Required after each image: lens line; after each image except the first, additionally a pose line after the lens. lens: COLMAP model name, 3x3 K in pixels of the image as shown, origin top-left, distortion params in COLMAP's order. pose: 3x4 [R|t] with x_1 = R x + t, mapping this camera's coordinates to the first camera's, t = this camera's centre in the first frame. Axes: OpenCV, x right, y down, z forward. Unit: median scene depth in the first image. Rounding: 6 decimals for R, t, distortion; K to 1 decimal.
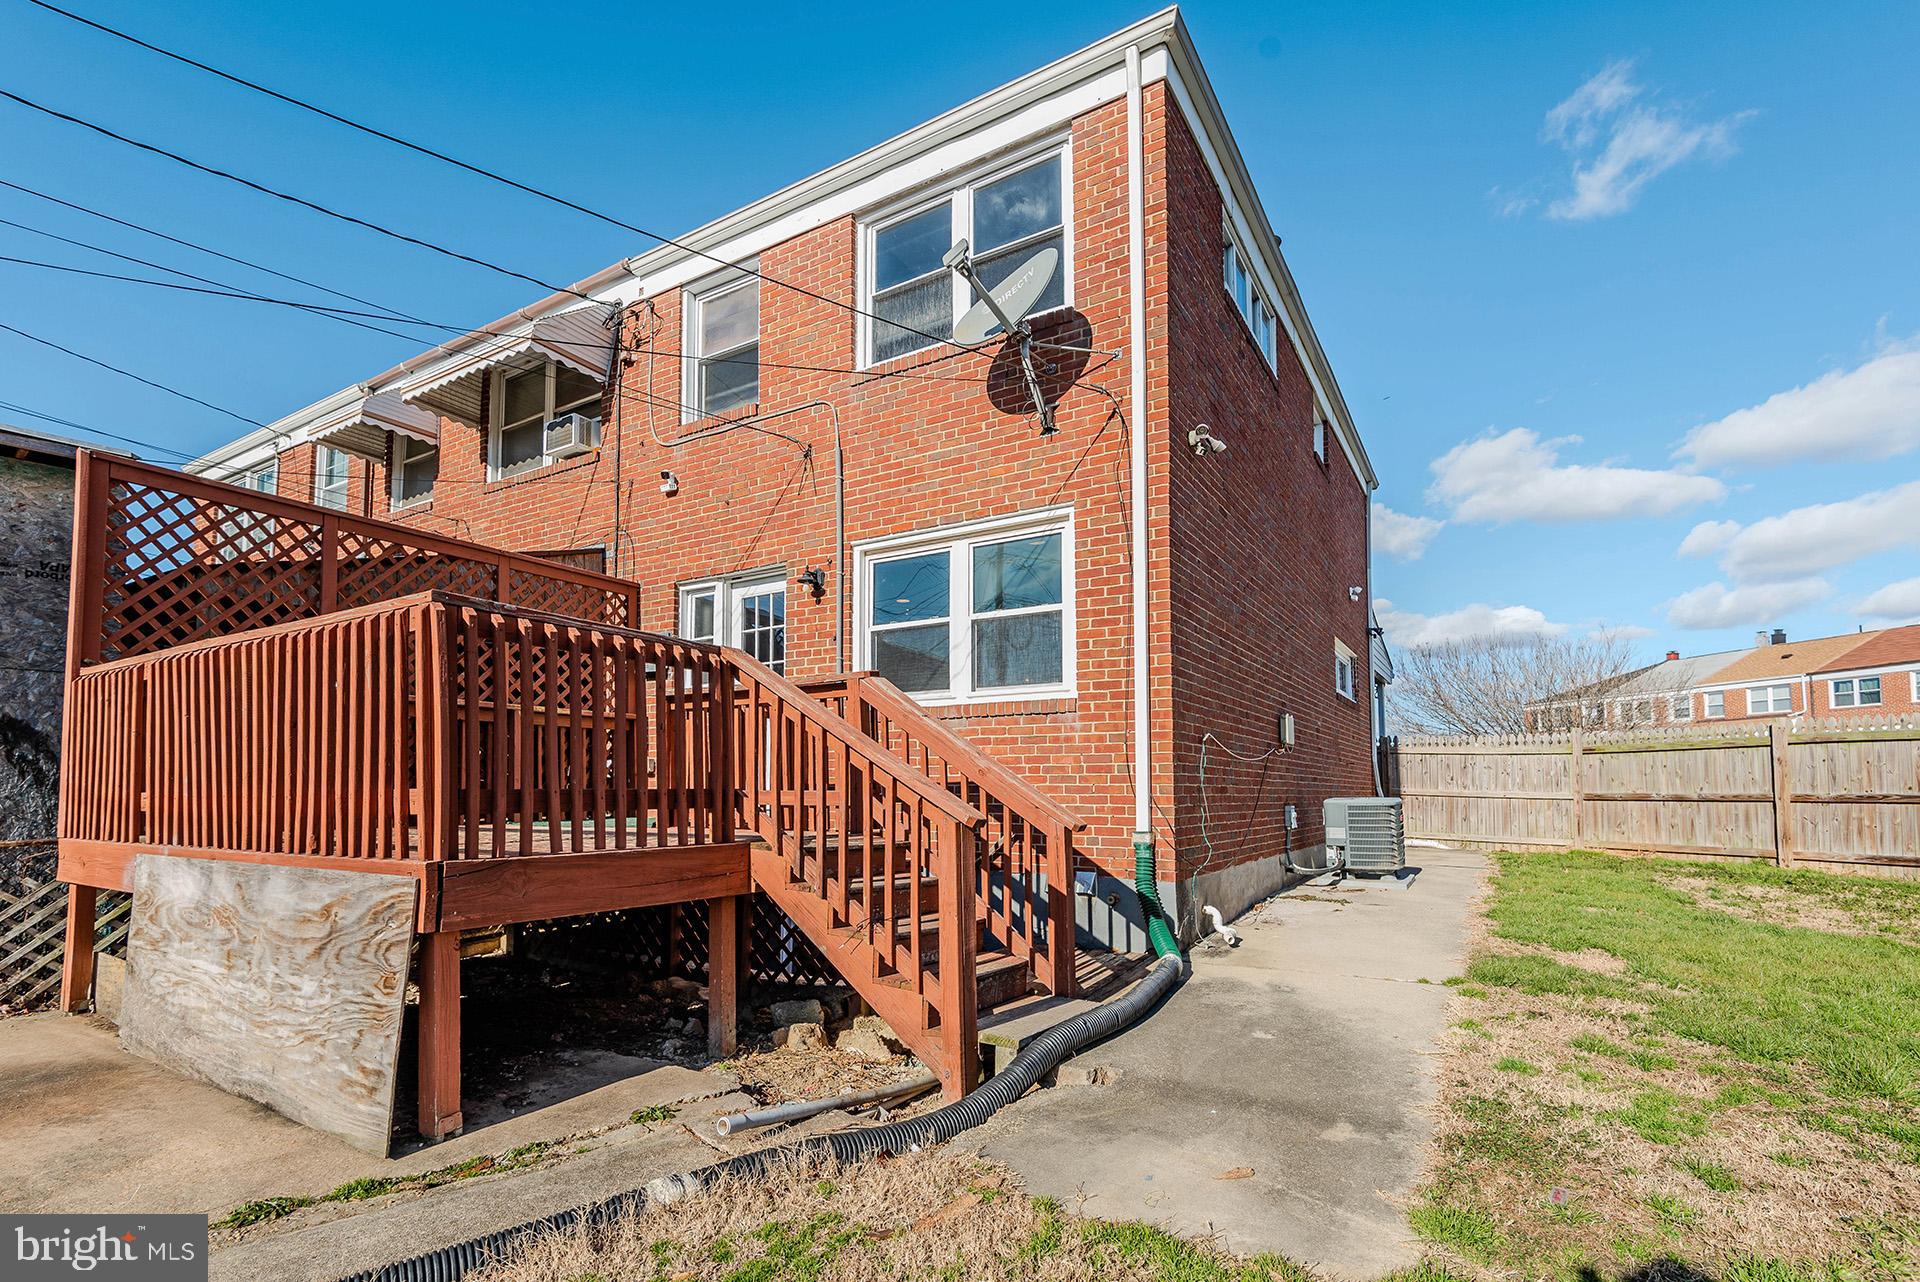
lens RADIAL K [[894.7, 0, 964.5], [0, 894.7, 739.5], [0, 0, 1]] dist [0.008879, -0.000525]
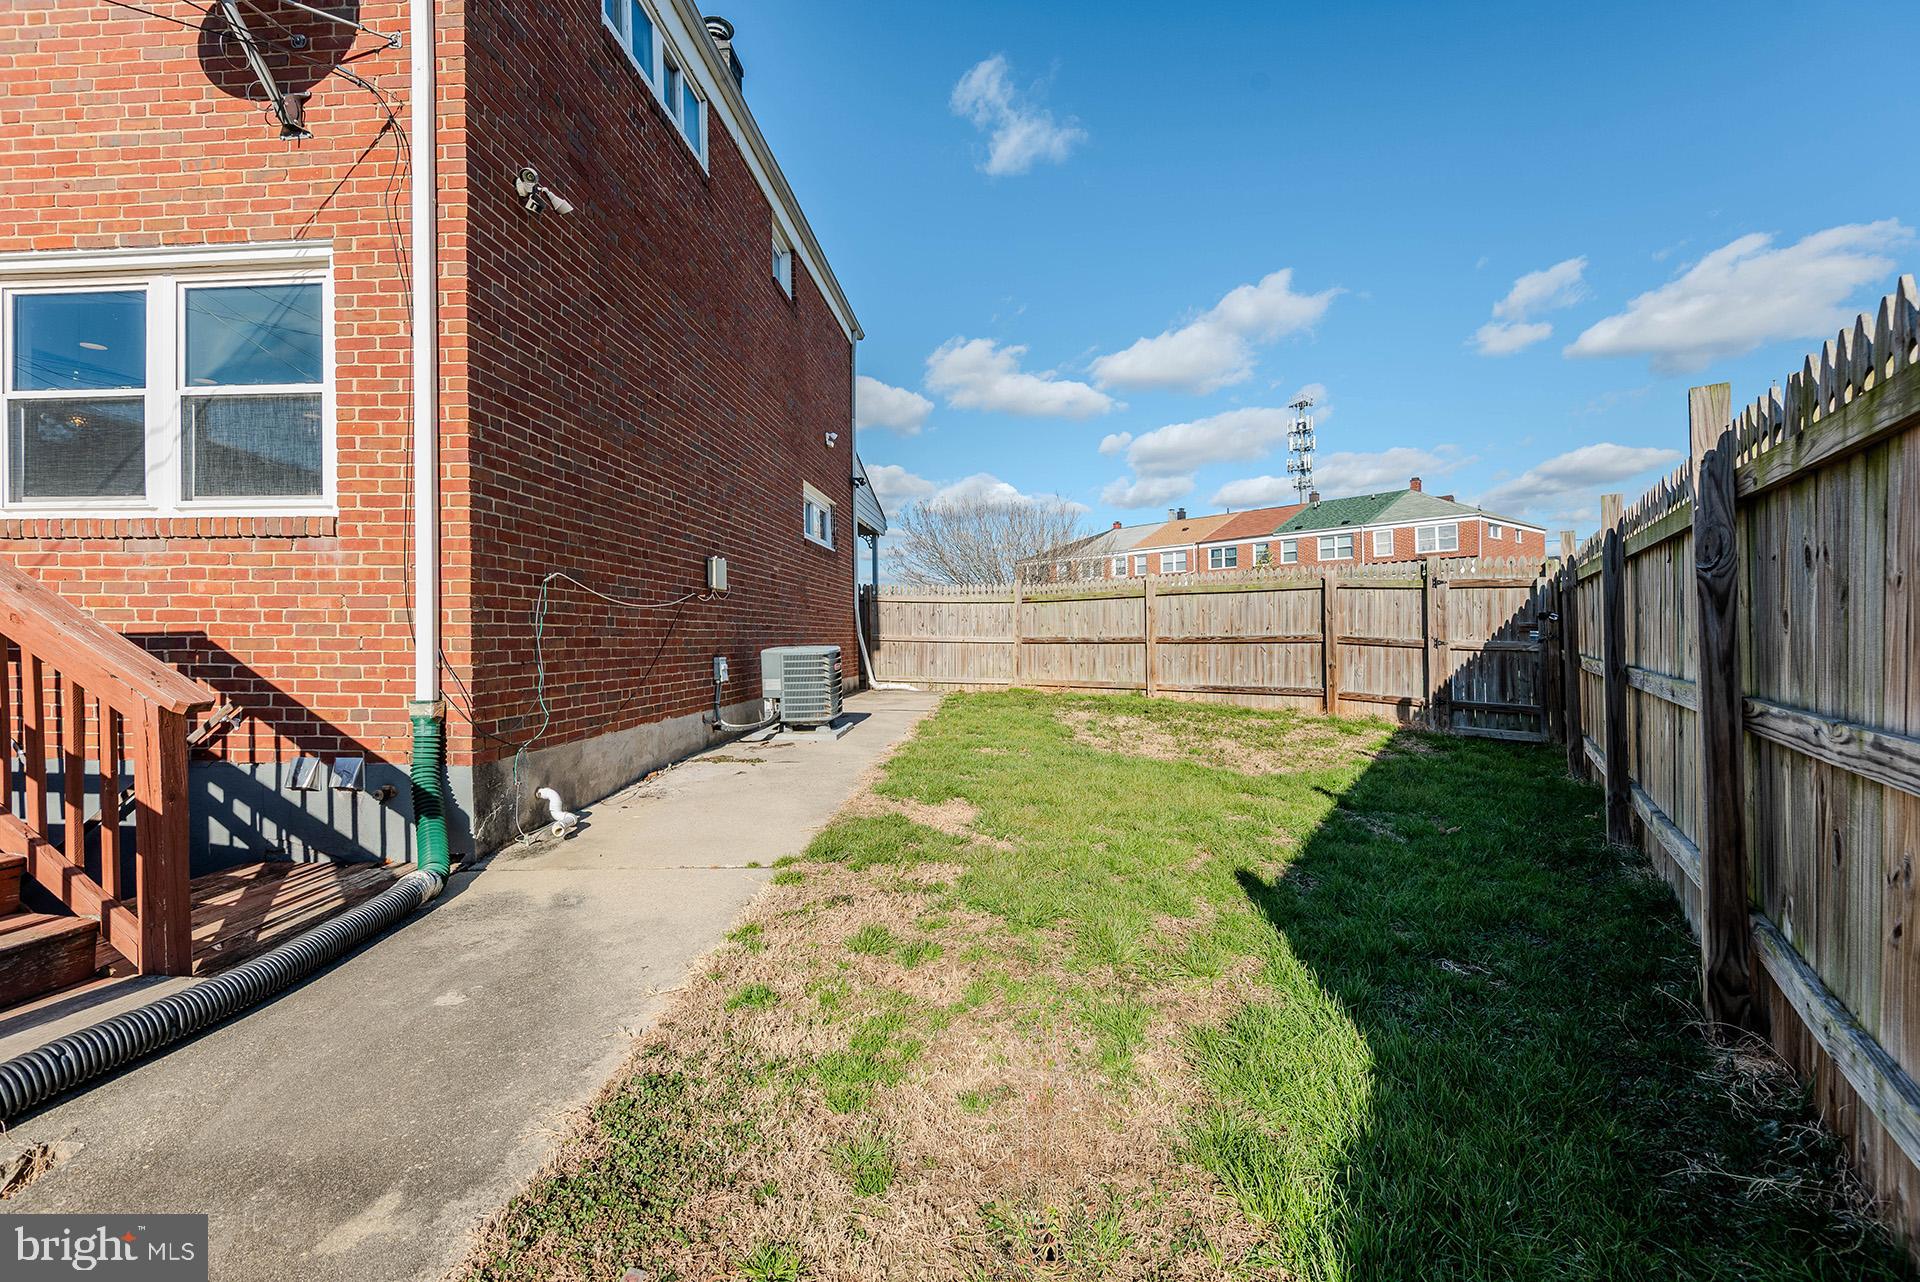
lens RADIAL K [[863.8, 0, 955.5], [0, 863.8, 628.1], [0, 0, 1]] dist [-0.002022, -0.000689]
pose [[0.890607, -0.007438, 0.454713, 0.229437], [-0.013640, 0.998979, 0.043057, 0.005046], [-0.454569, -0.044549, 0.889597, 0.143624]]
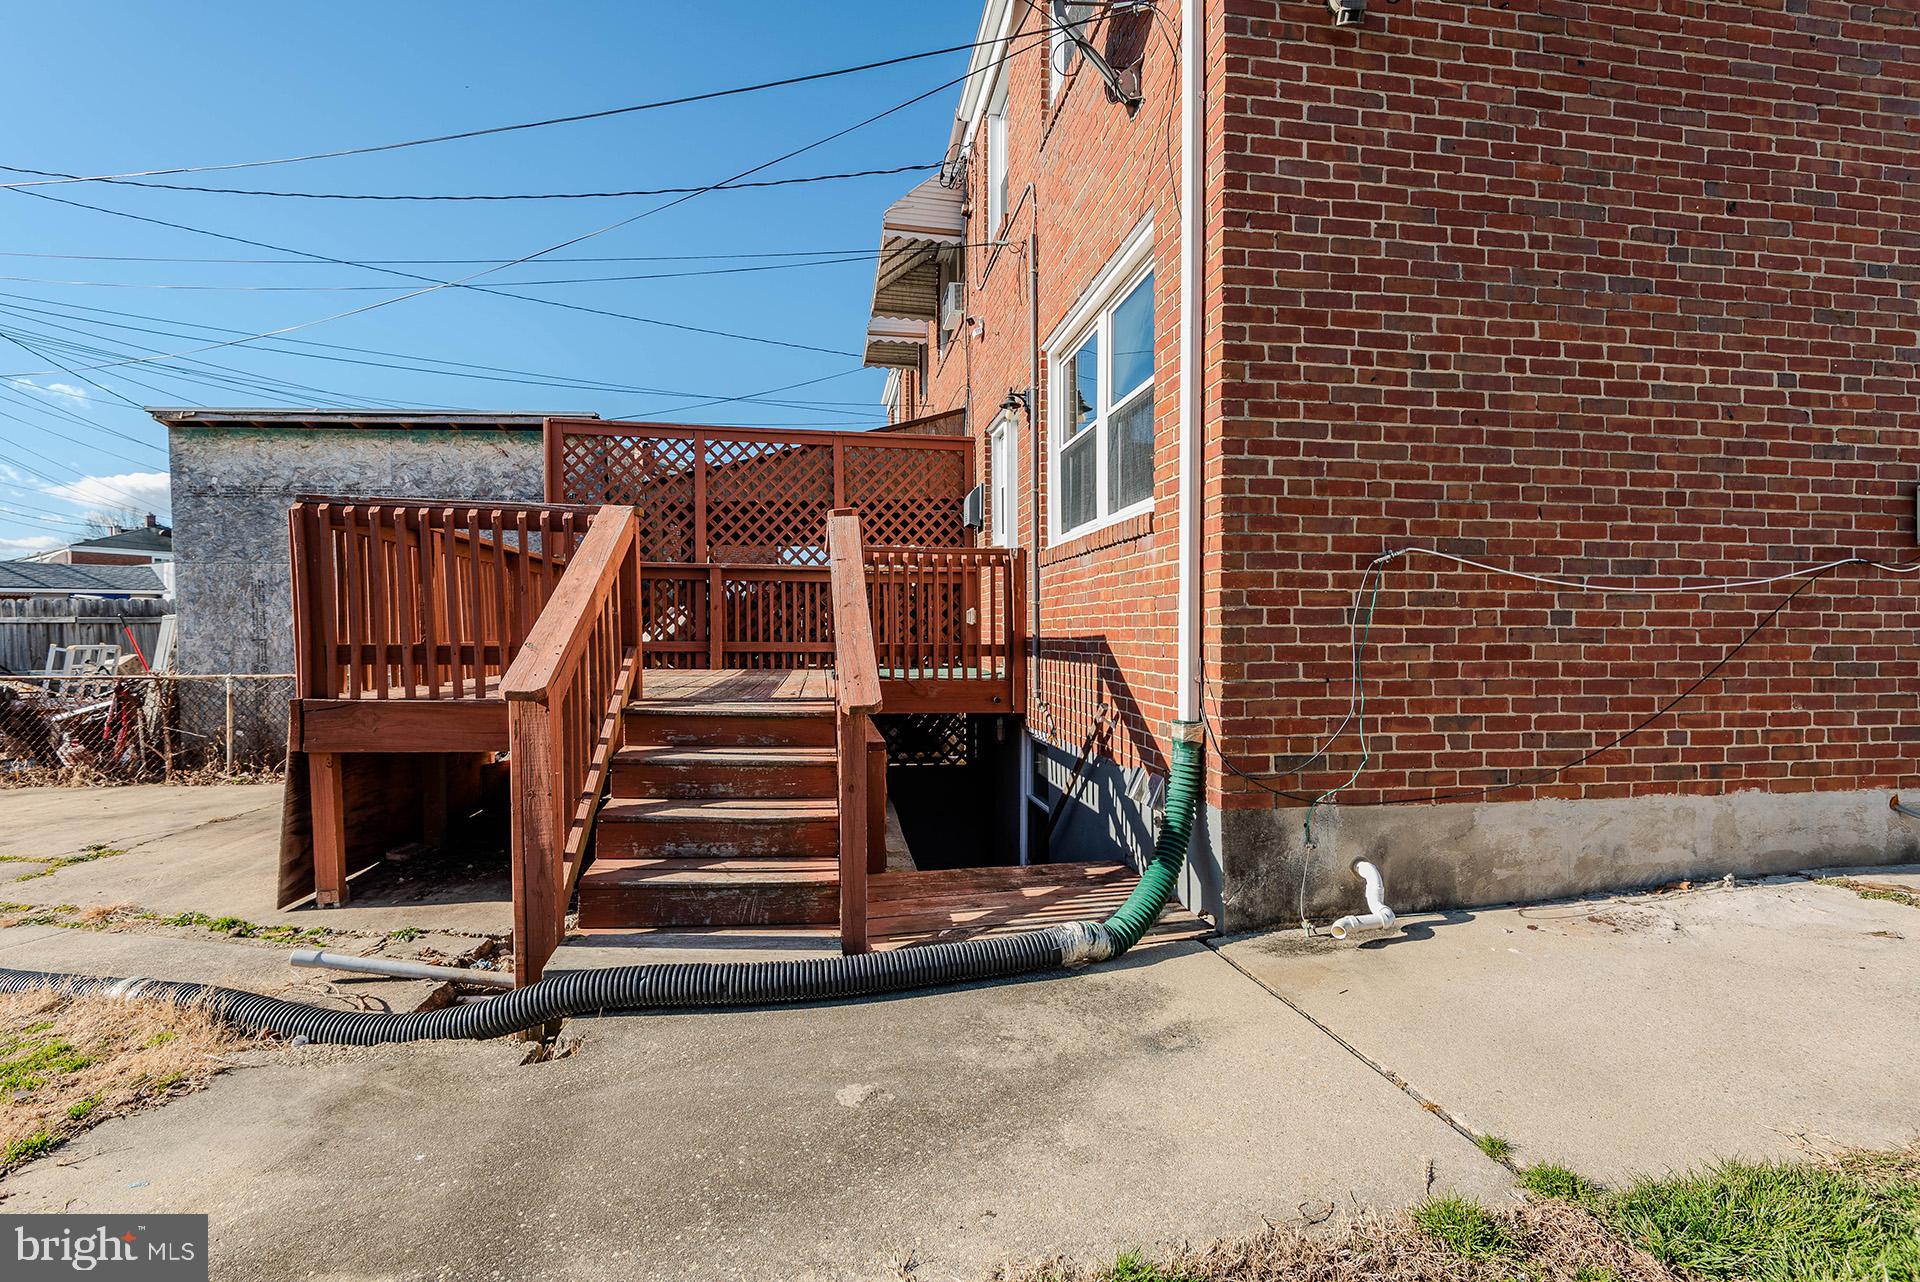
lens RADIAL K [[871.2, 0, 956.6], [0, 871.2, 648.3], [0, 0, 1]] dist [-0.003080, -0.000451]
pose [[0.642273, 0.011174, -0.766395, 0.477377], [0.039295, 0.998099, 0.047483, 0.017975], [0.765468, -0.060613, 0.640613, 0.435342]]
